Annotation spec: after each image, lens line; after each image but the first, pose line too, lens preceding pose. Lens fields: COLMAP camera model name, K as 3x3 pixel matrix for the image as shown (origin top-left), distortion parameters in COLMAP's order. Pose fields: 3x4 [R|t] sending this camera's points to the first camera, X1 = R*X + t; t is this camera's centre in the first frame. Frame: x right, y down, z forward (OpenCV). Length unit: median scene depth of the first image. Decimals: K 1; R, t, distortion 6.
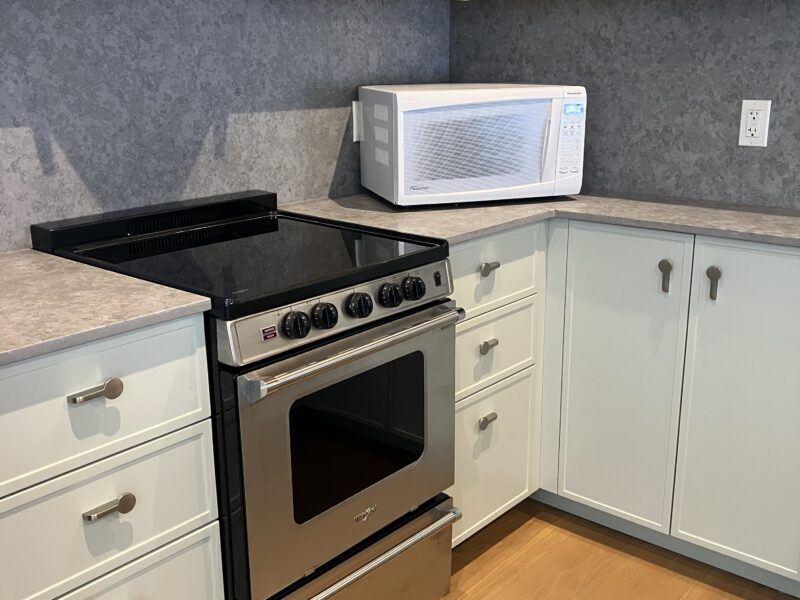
lens RADIAL K [[872.8, 0, 399.8], [0, 872.8, 299.9], [0, 0, 1]] dist [-0.024476, 0.000000]
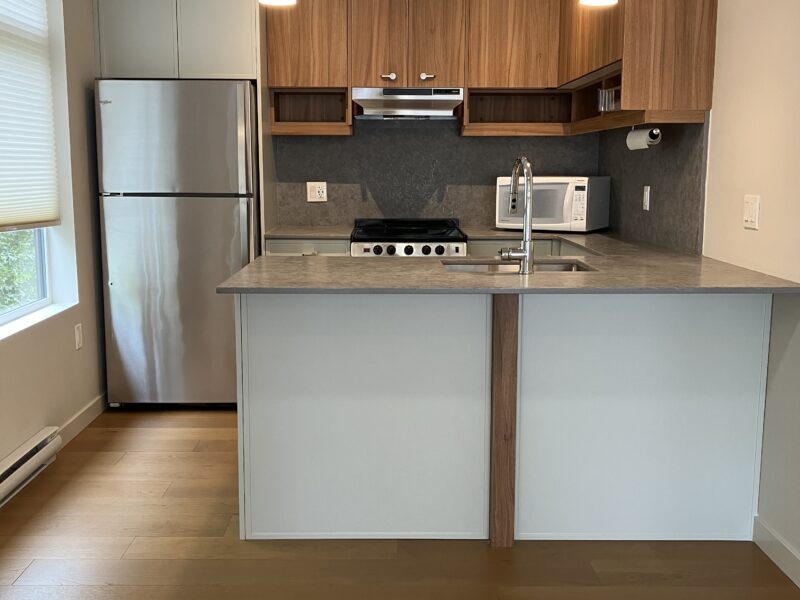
lens RADIAL K [[872.8, 0, 399.6], [0, 872.8, 300.1], [0, 0, 1]] dist [-0.024476, 0.000000]
pose [[0.679874, 0.126217, -0.722385, 1.624398], [-0.208475, 0.977698, -0.025380, 0.199567], [0.703071, 0.167855, 0.691025, -0.751341]]
